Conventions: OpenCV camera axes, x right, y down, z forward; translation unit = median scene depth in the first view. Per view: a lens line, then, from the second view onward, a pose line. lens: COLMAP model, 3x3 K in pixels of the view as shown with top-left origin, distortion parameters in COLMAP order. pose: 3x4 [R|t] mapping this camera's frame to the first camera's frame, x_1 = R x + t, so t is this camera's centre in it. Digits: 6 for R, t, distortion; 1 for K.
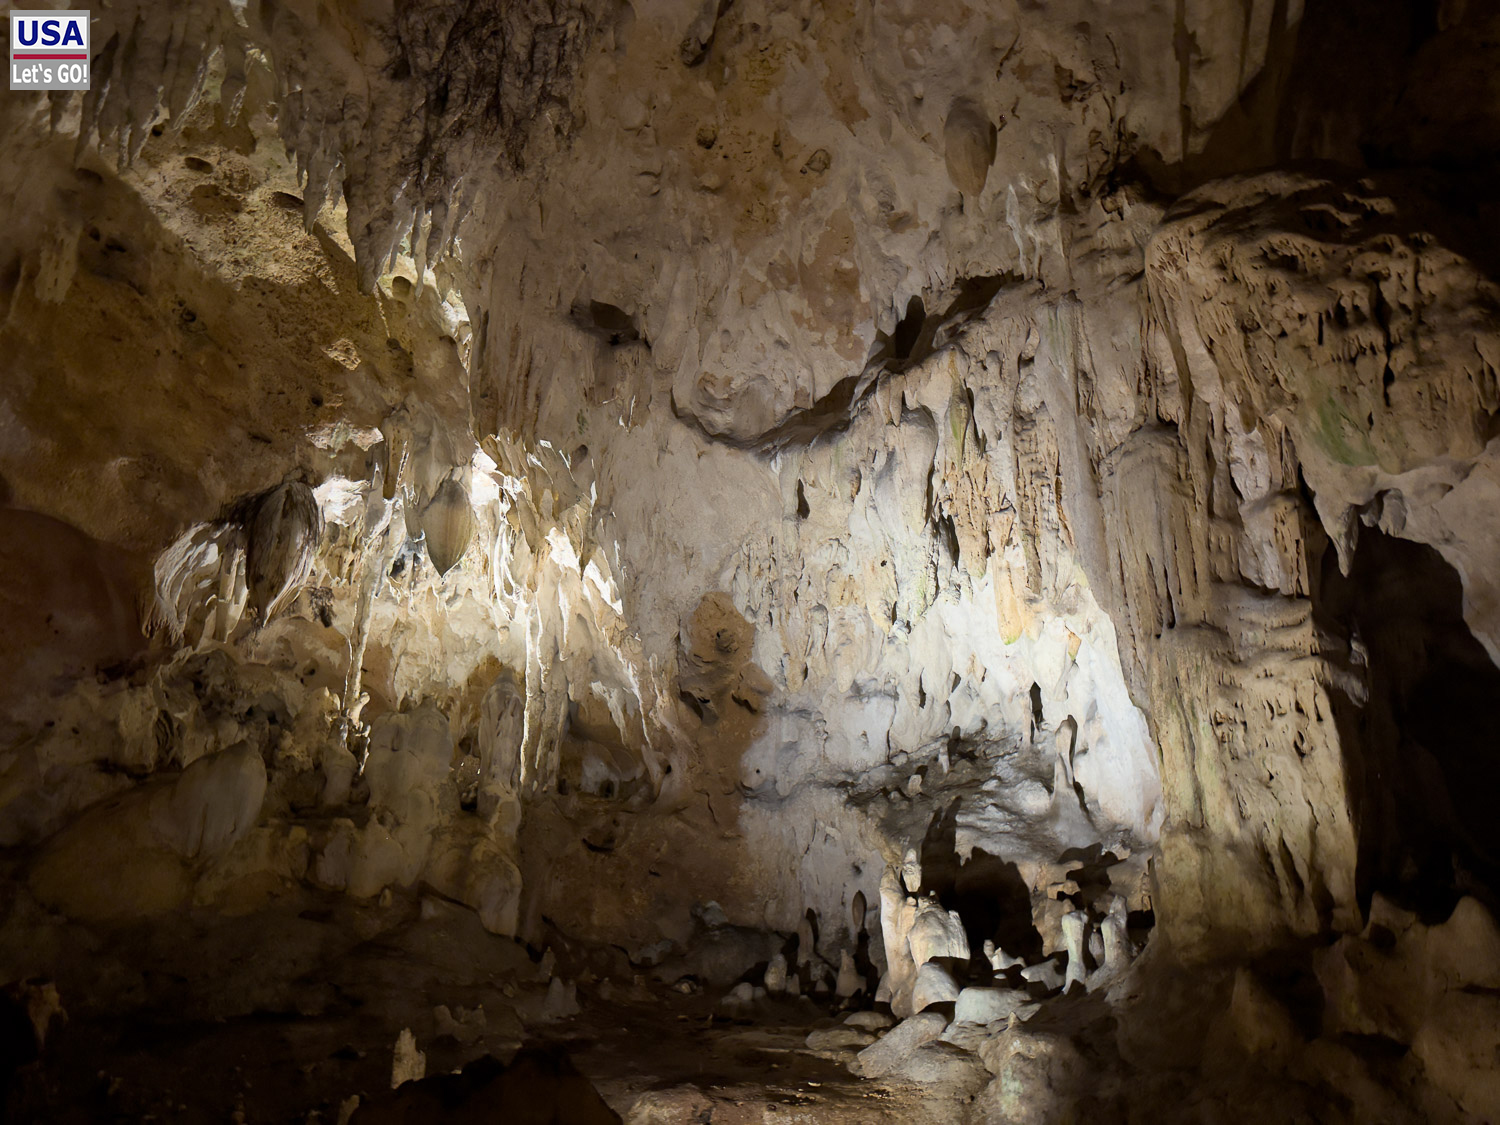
lens RADIAL K [[1121.1, 0, 750.8], [0, 1121.1, 561.6], [0, 0, 1]] dist [0.006850, -0.026322]
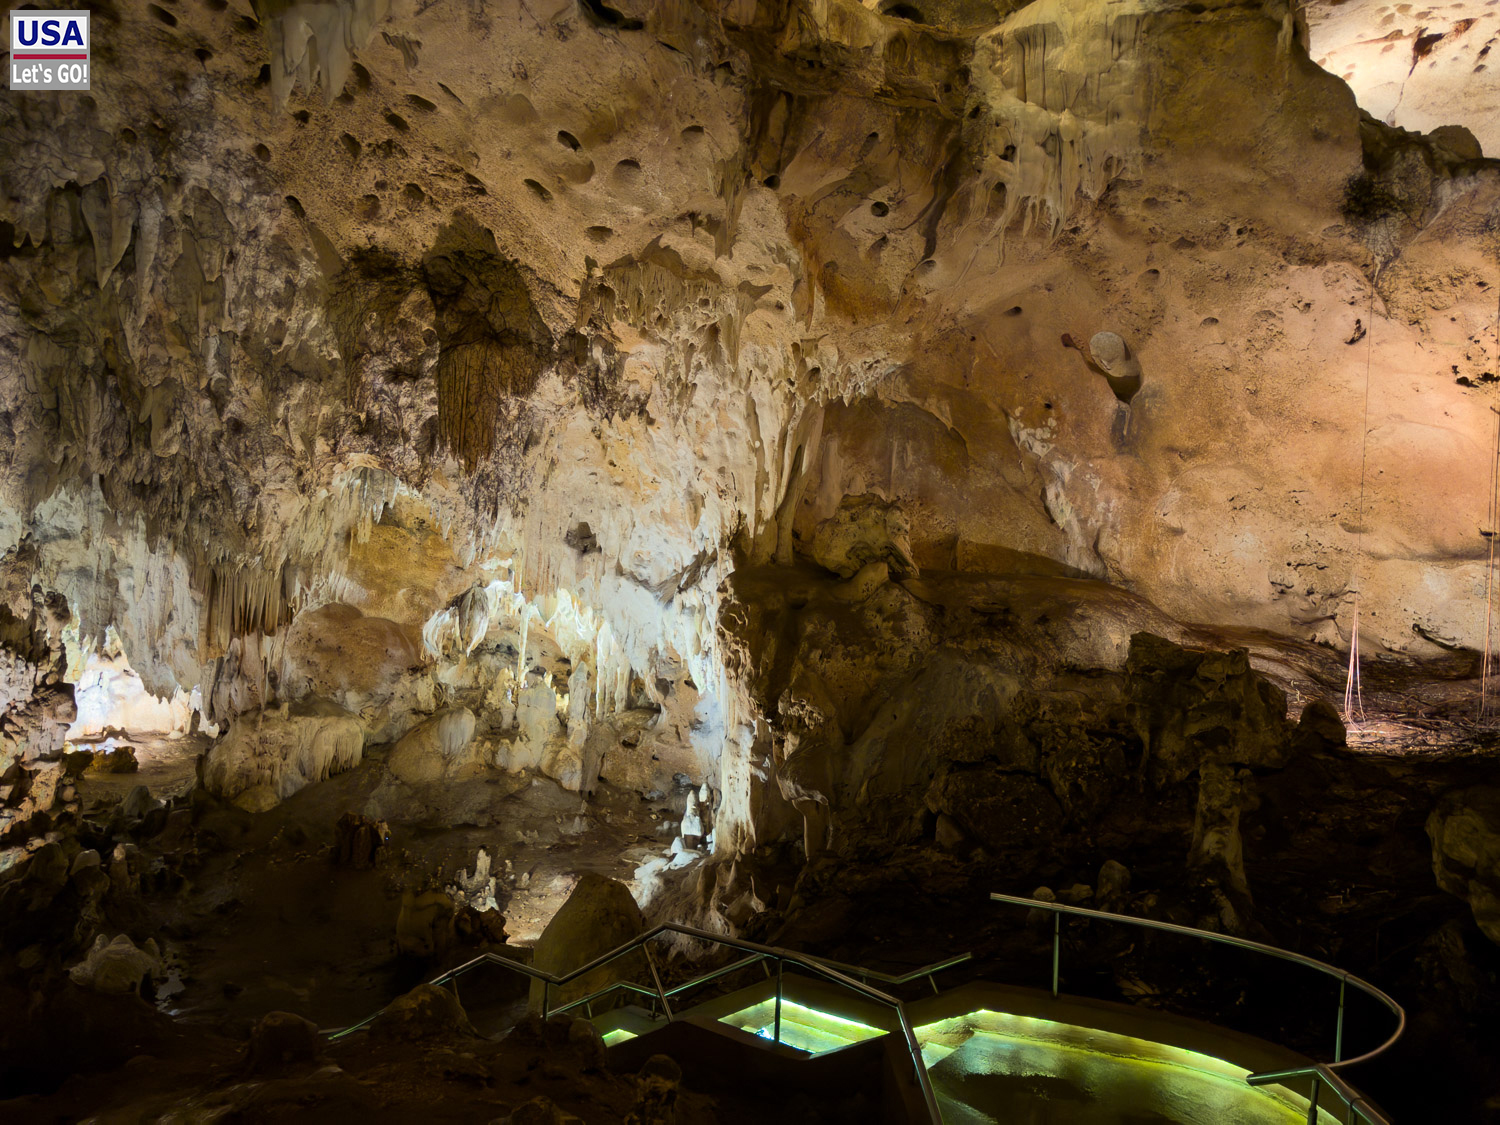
lens RADIAL K [[1121.1, 0, 750.2], [0, 1121.1, 562.9], [0, 0, 1]] dist [0.006850, -0.026322]
pose [[0.946775, 0.025739, -0.320867, 0.870049], [0.057285, 0.967414, 0.246633, -0.680522], [0.316759, -0.251887, 0.914449, -0.891107]]
